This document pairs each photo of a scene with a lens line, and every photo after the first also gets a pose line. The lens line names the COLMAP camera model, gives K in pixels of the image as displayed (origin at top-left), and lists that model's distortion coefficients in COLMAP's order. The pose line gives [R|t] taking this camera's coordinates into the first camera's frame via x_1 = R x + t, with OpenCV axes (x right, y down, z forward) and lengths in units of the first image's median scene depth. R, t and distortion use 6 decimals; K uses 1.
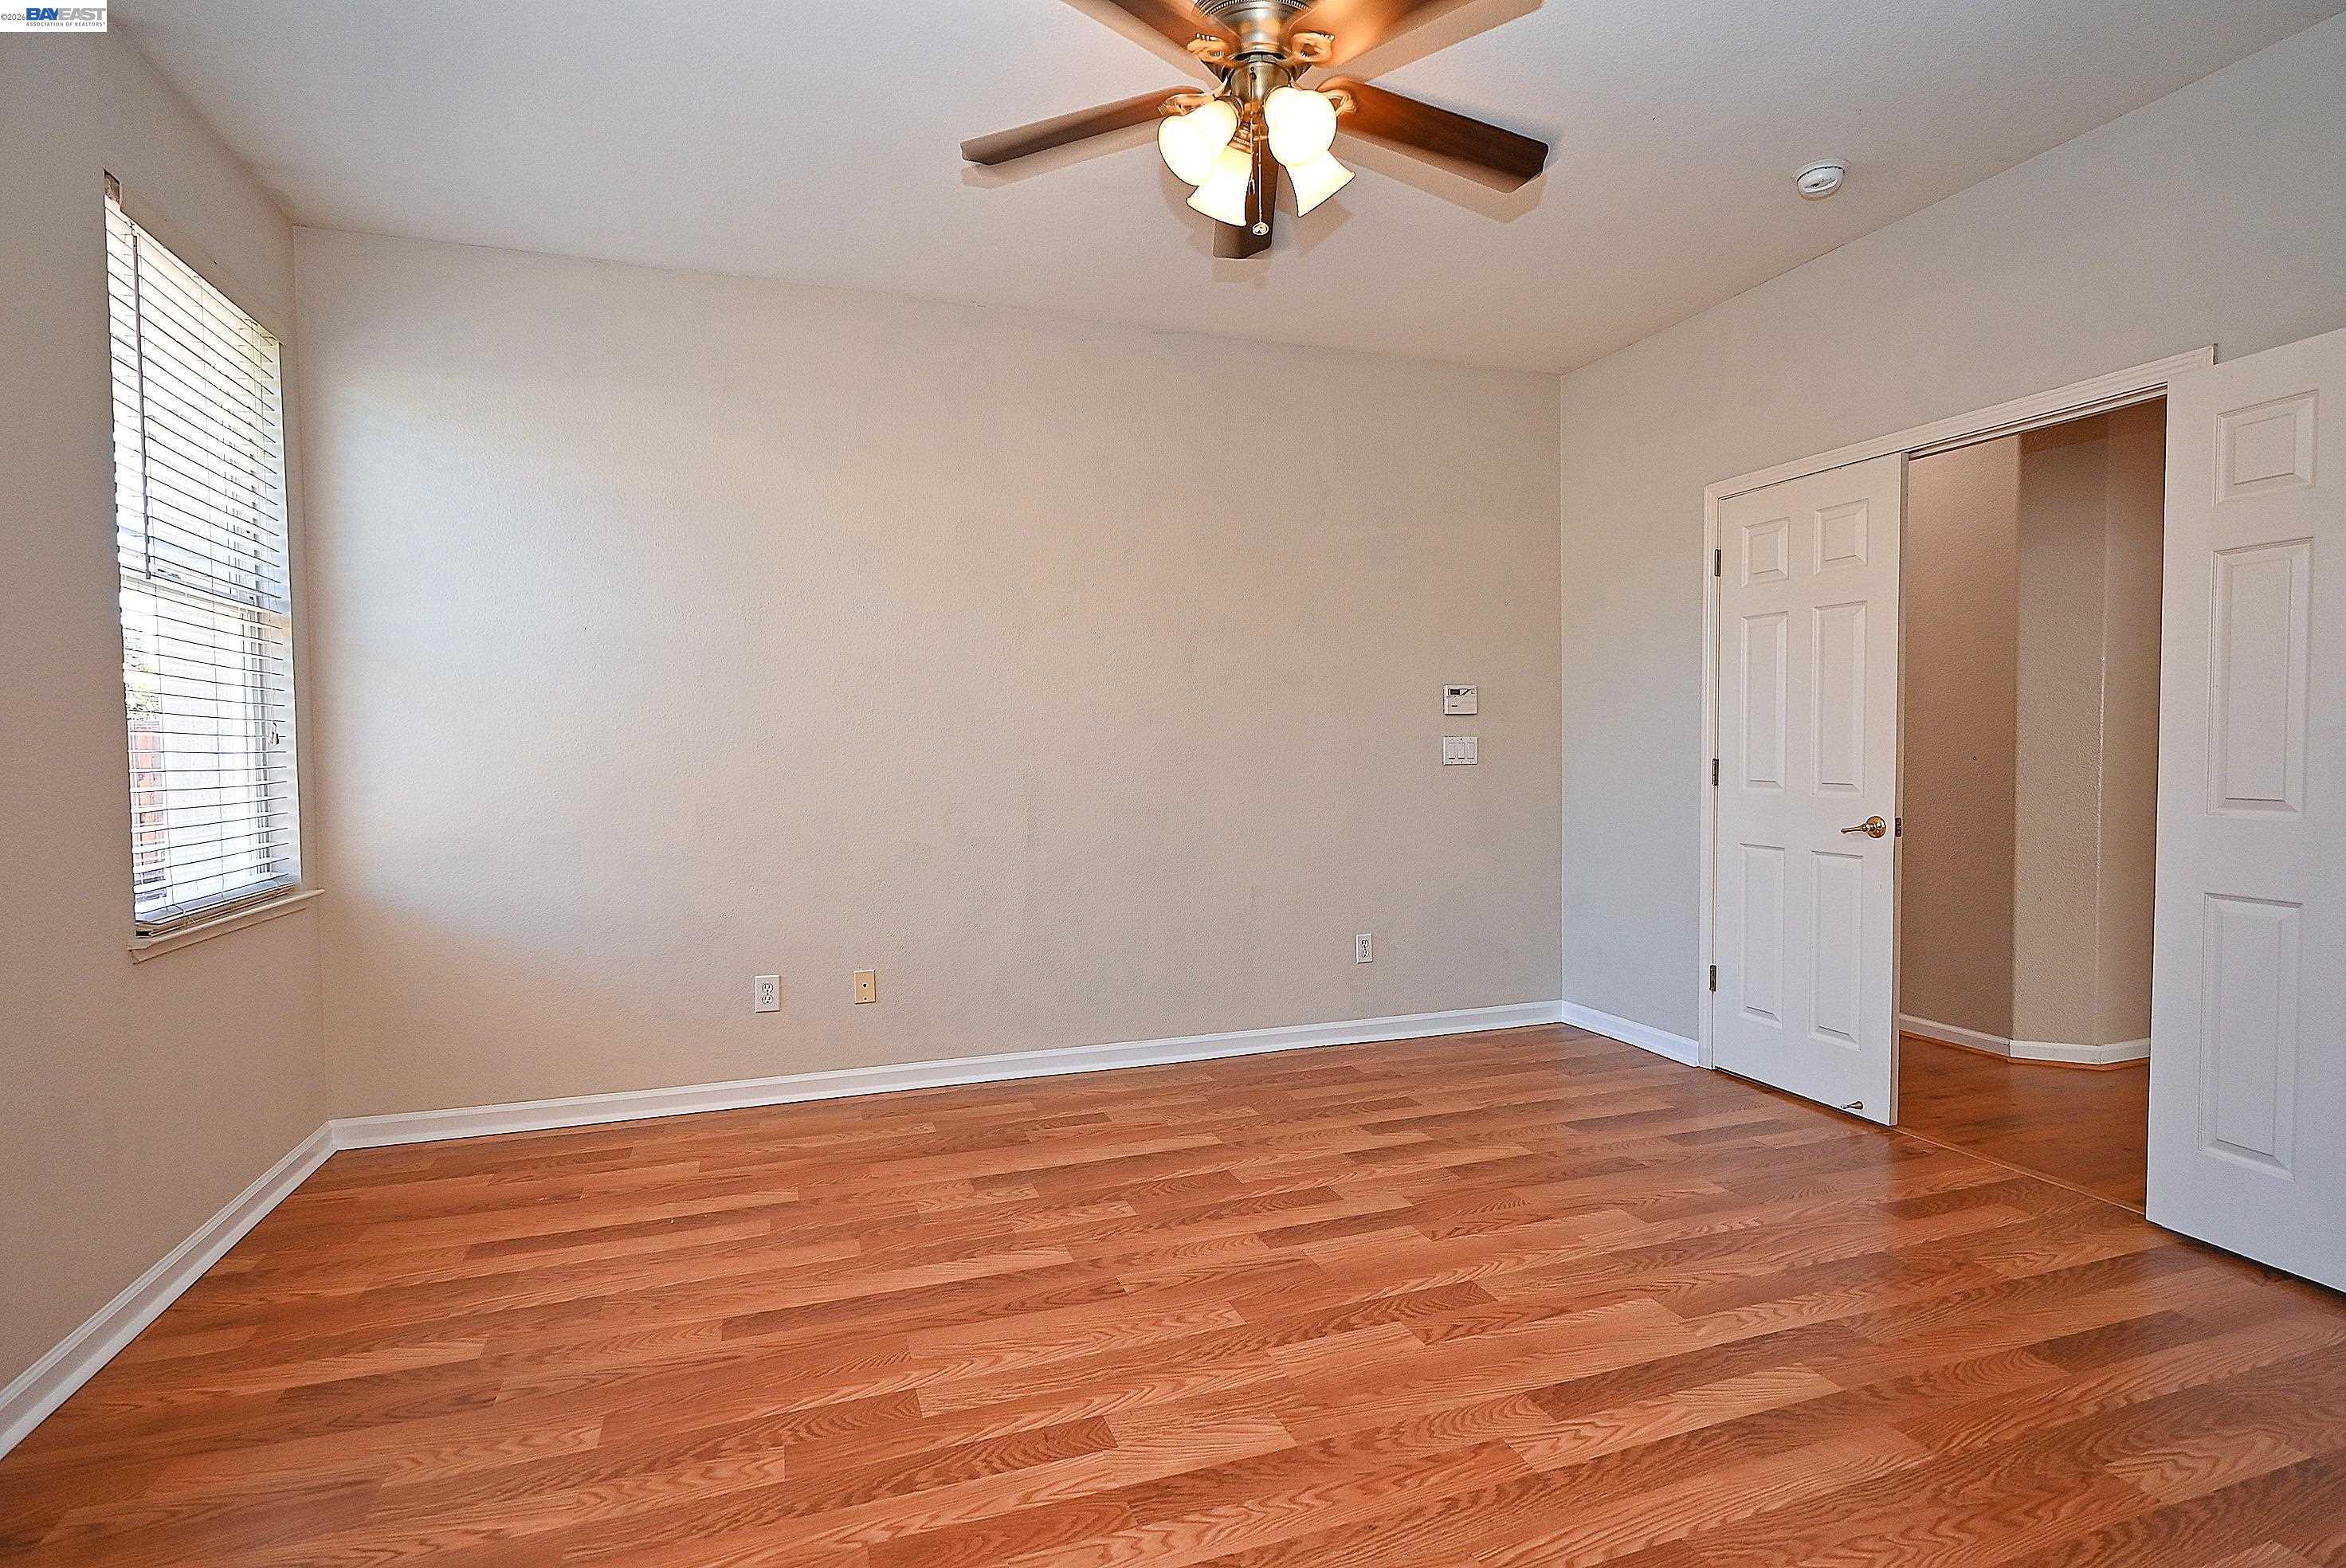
lens RADIAL K [[1156.4, 0, 1167.4], [0, 1156.4, 785.2], [0, 0, 1]] dist [-0.001210, 0.000519]
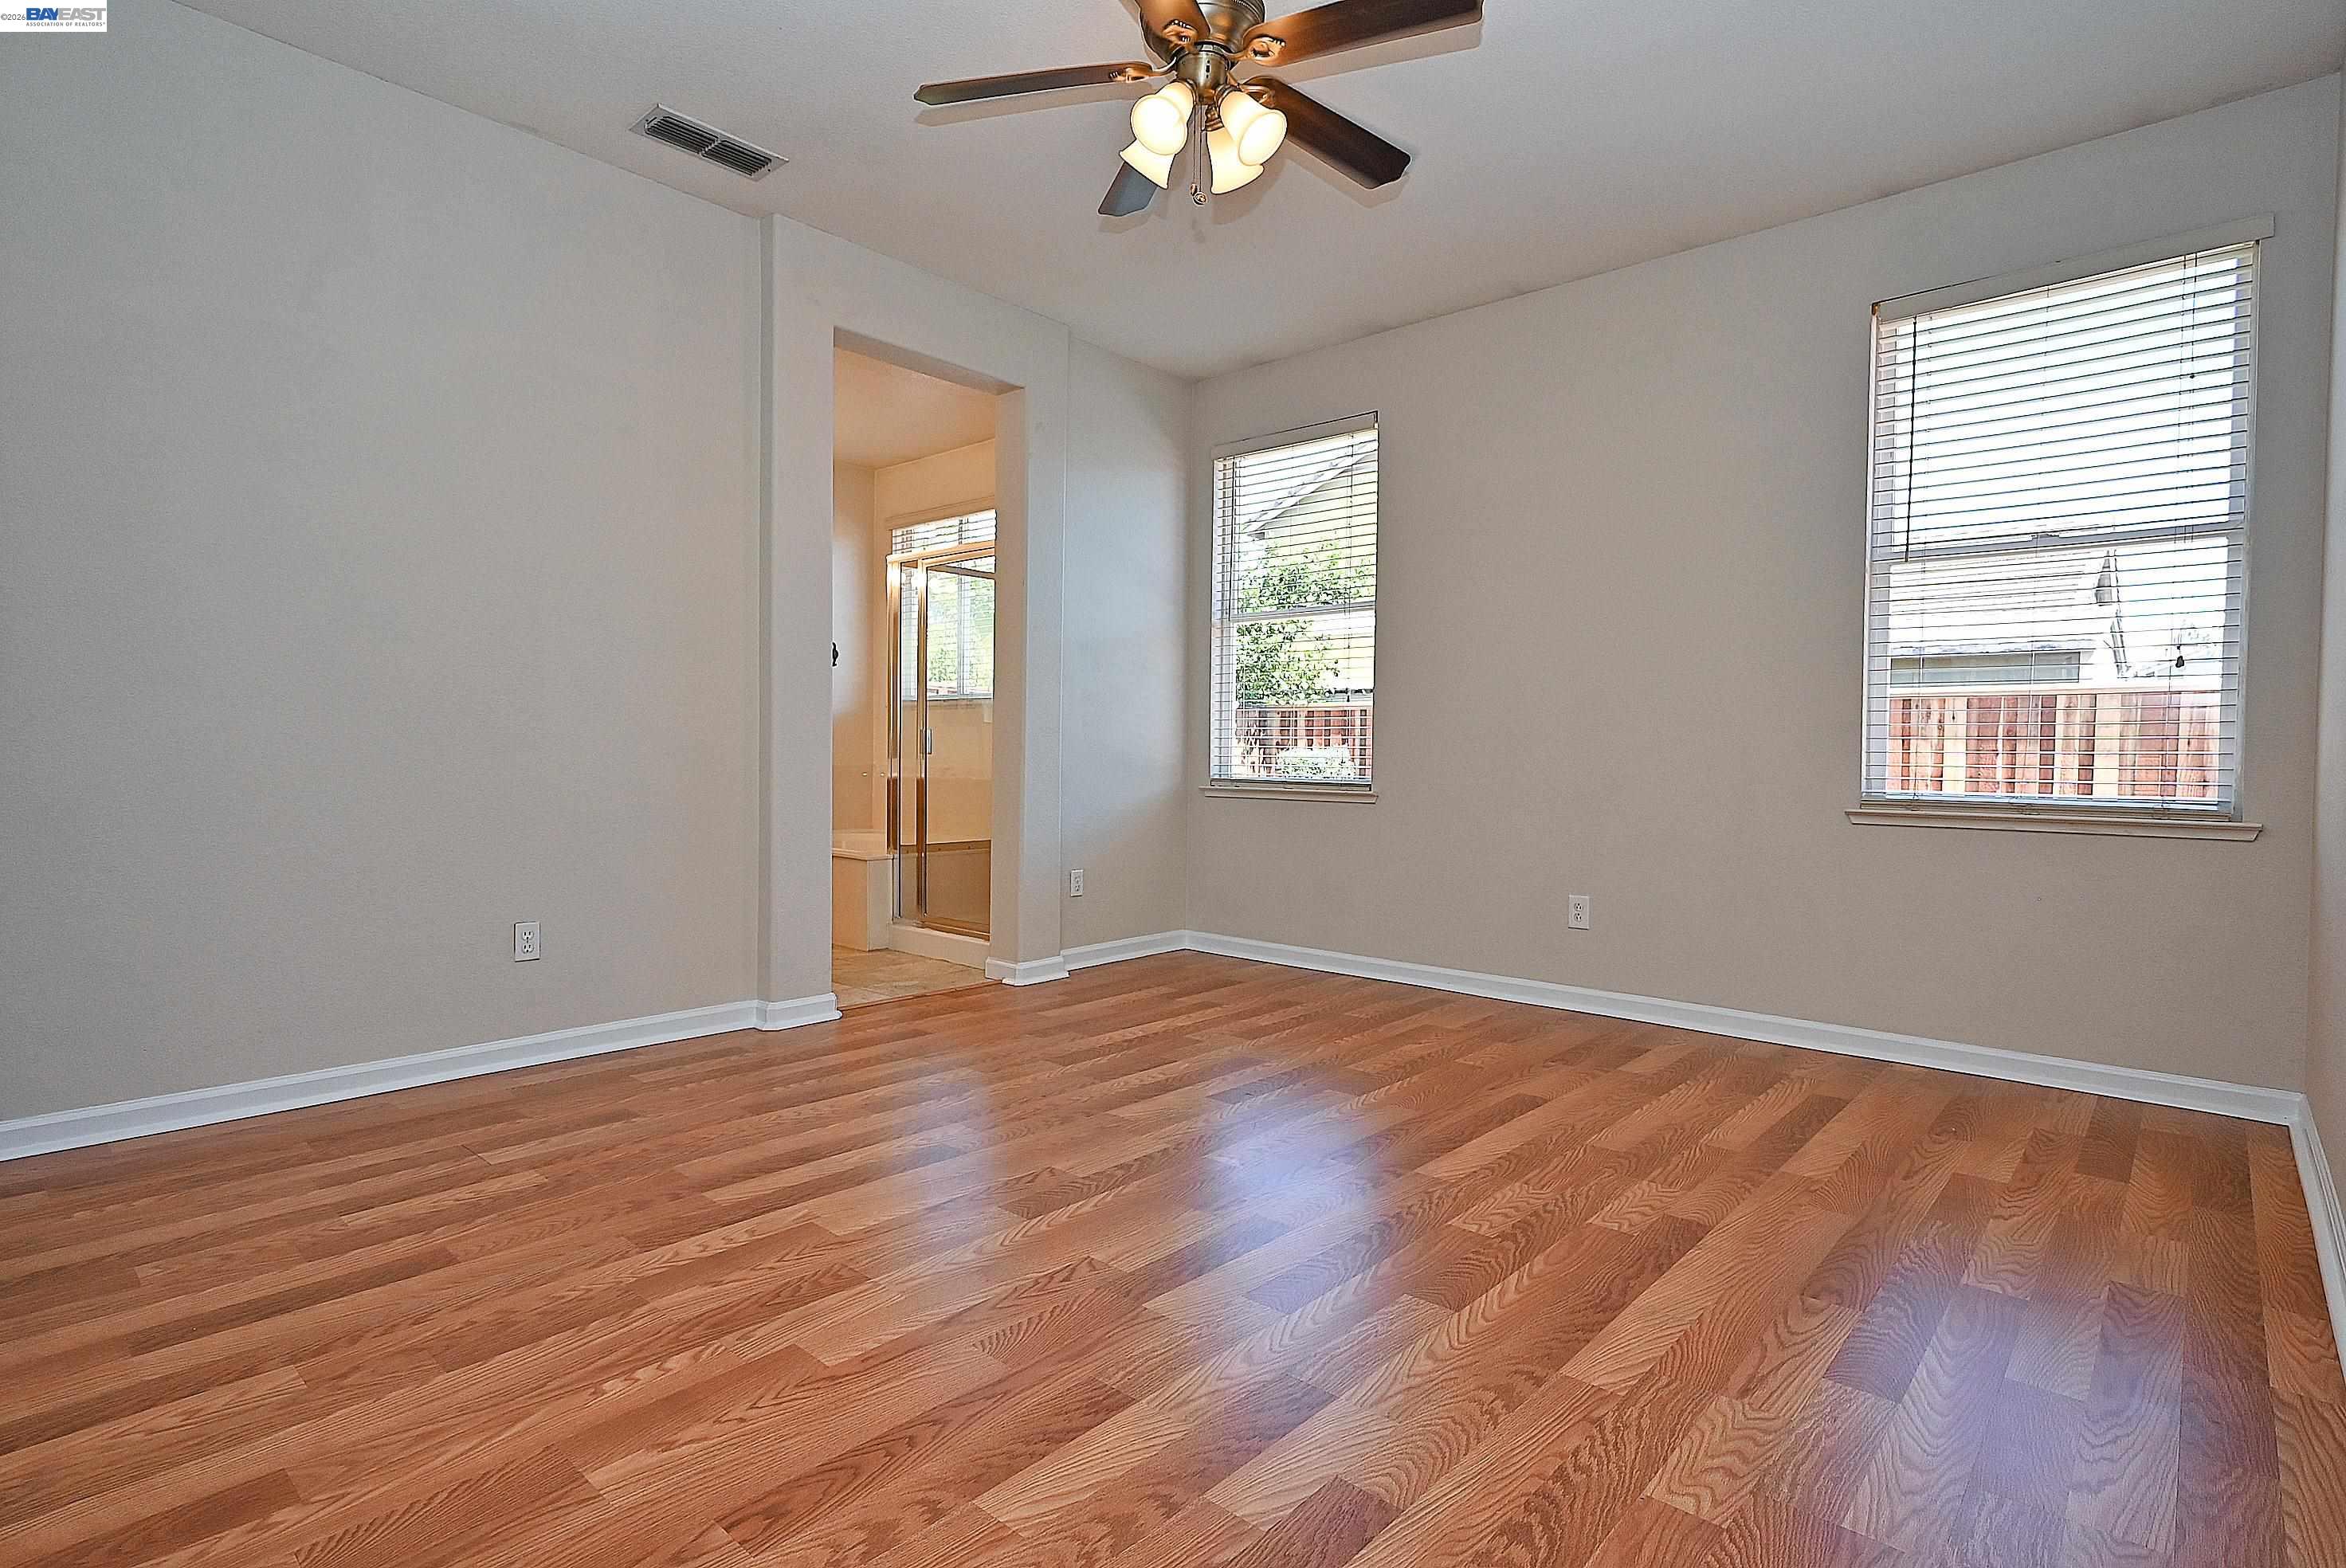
lens RADIAL K [[1156.4, 0, 1167.4], [0, 1156.4, 785.2], [0, 0, 1]] dist [-0.001210, 0.000519]
pose [[-0.878861, 0.011727, -0.476933, 0.601625], [-0.016955, 0.998298, 0.055791, 0.034155], [0.476776, 0.057120, -0.877167, 1.843891]]
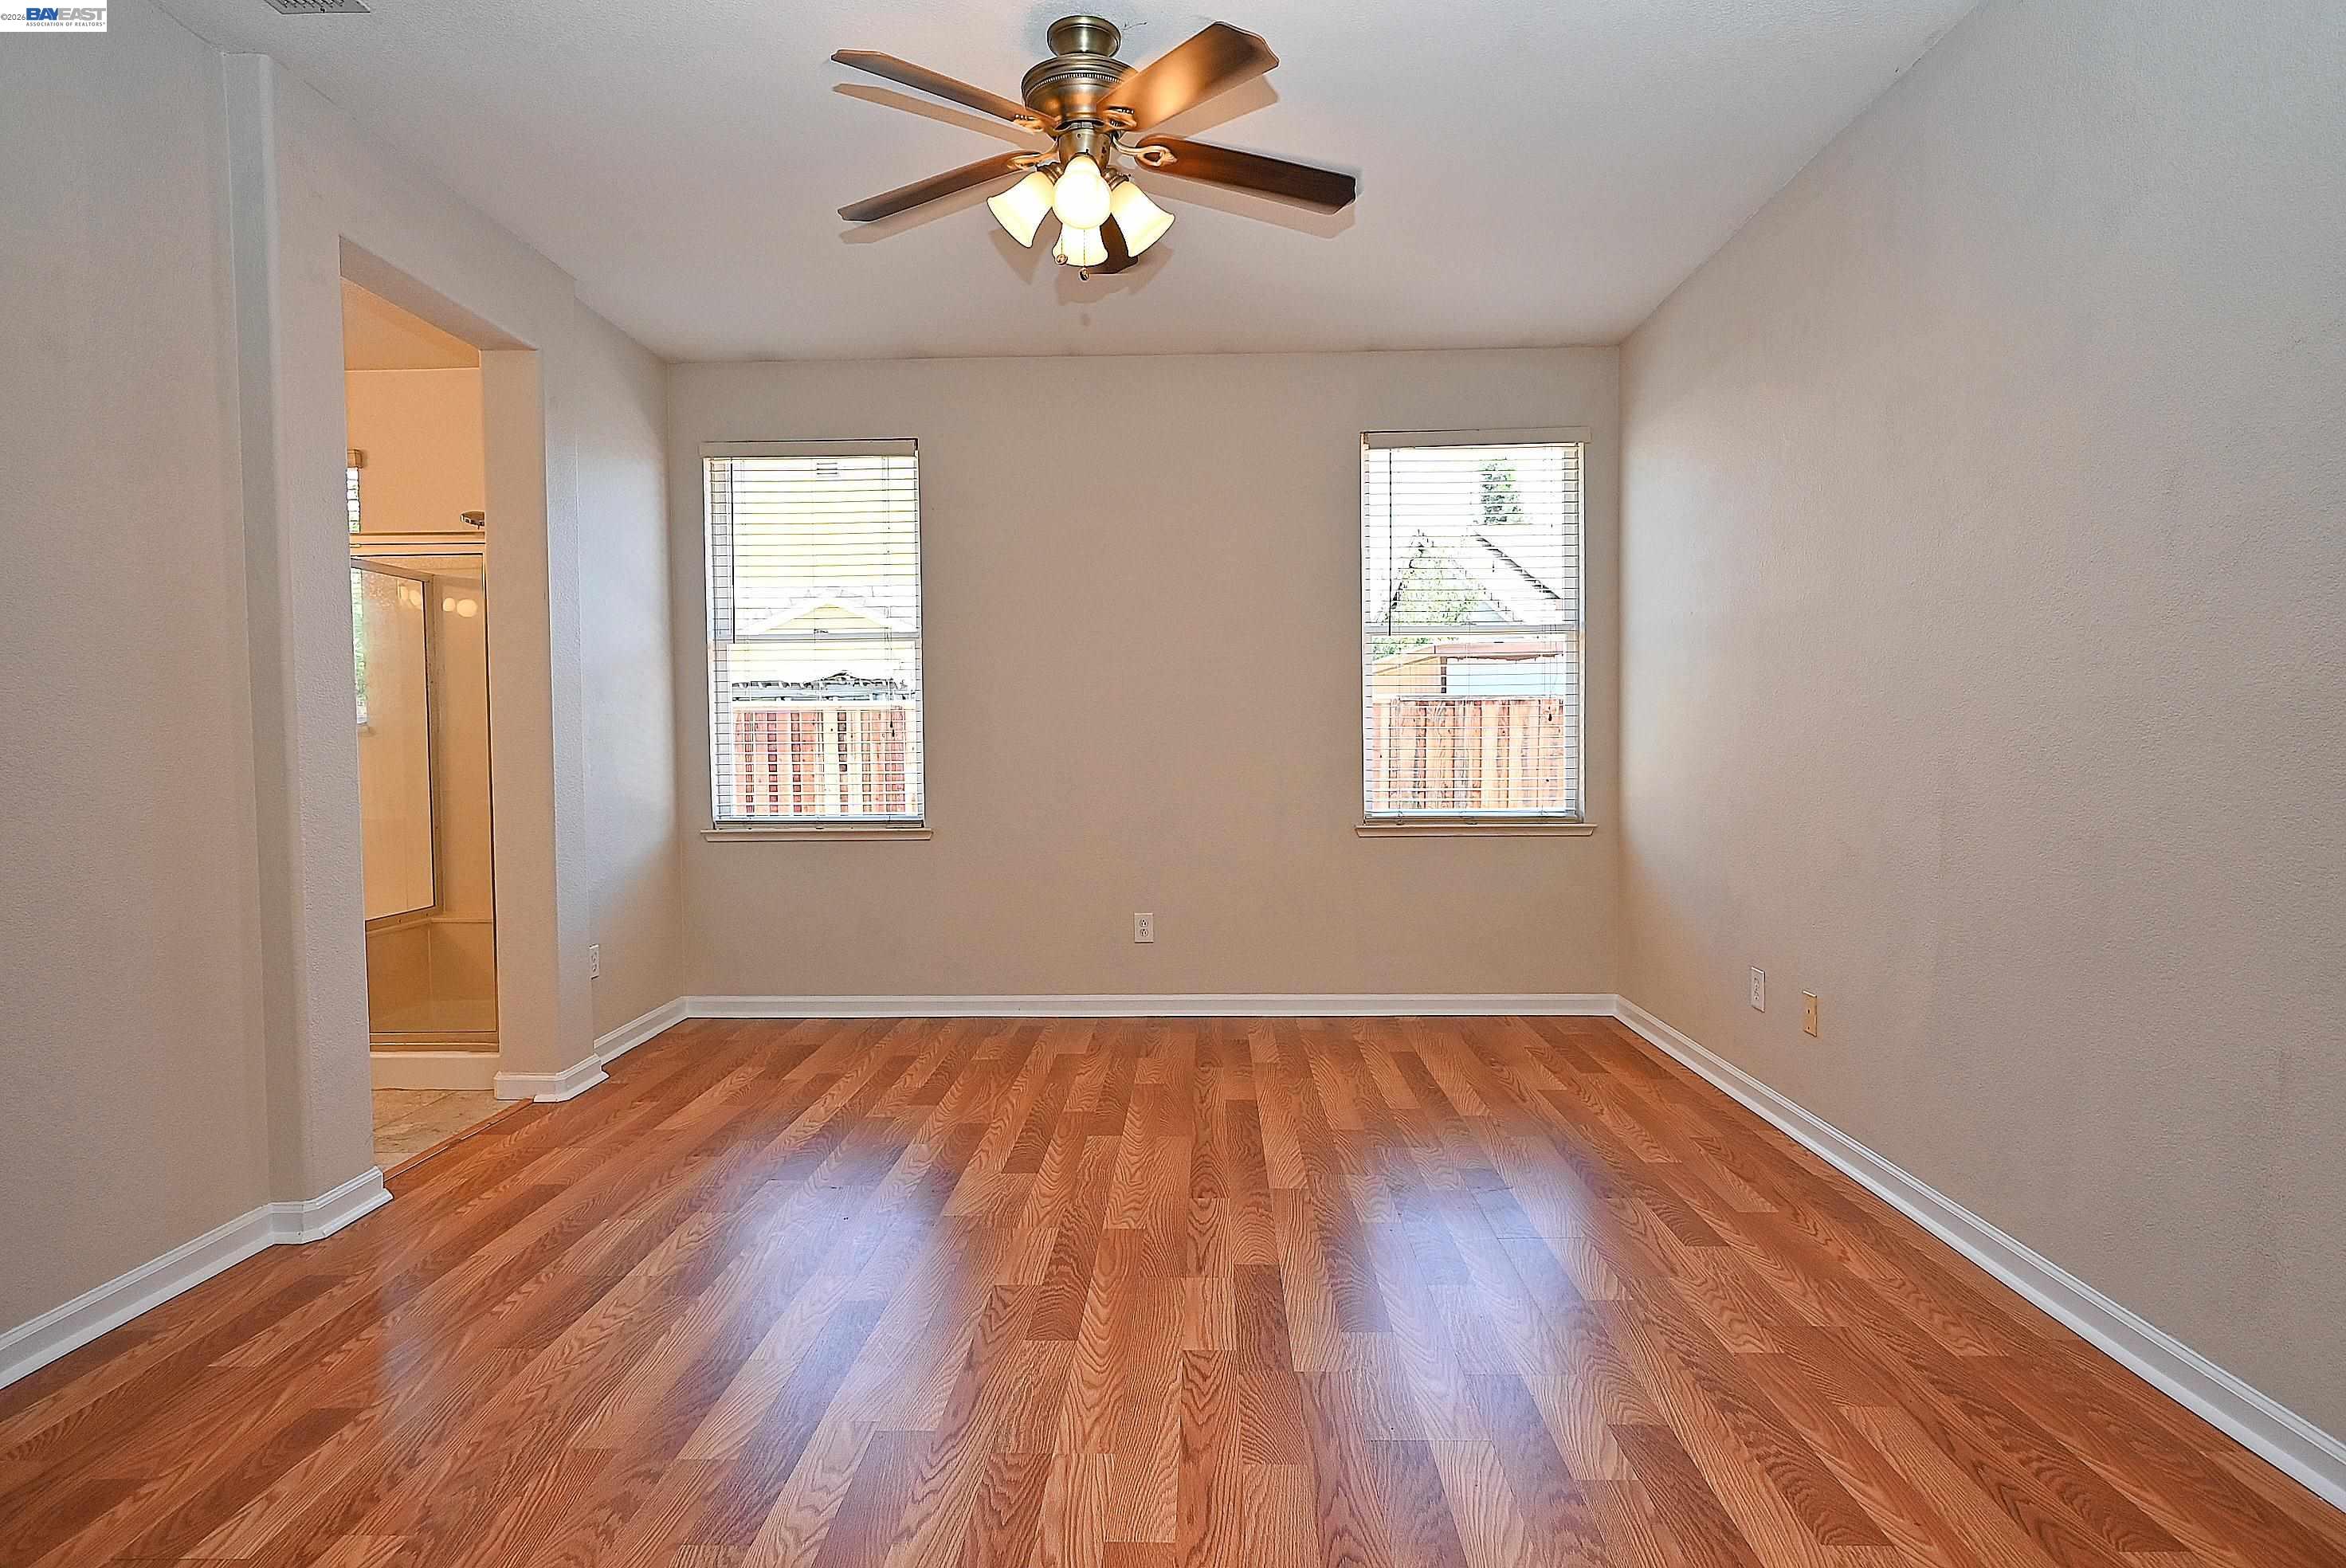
lens RADIAL K [[1196.2, 0, 1173.0], [0, 1196.2, 784.0], [0, 0, 1]] dist [0.000309, 0.000669]
pose [[-0.360037, 0.047729, -0.931716, 1.064318], [-0.014278, 0.998292, 0.056657, -0.042745], [0.932829, 0.033701, -0.358740, 1.387125]]
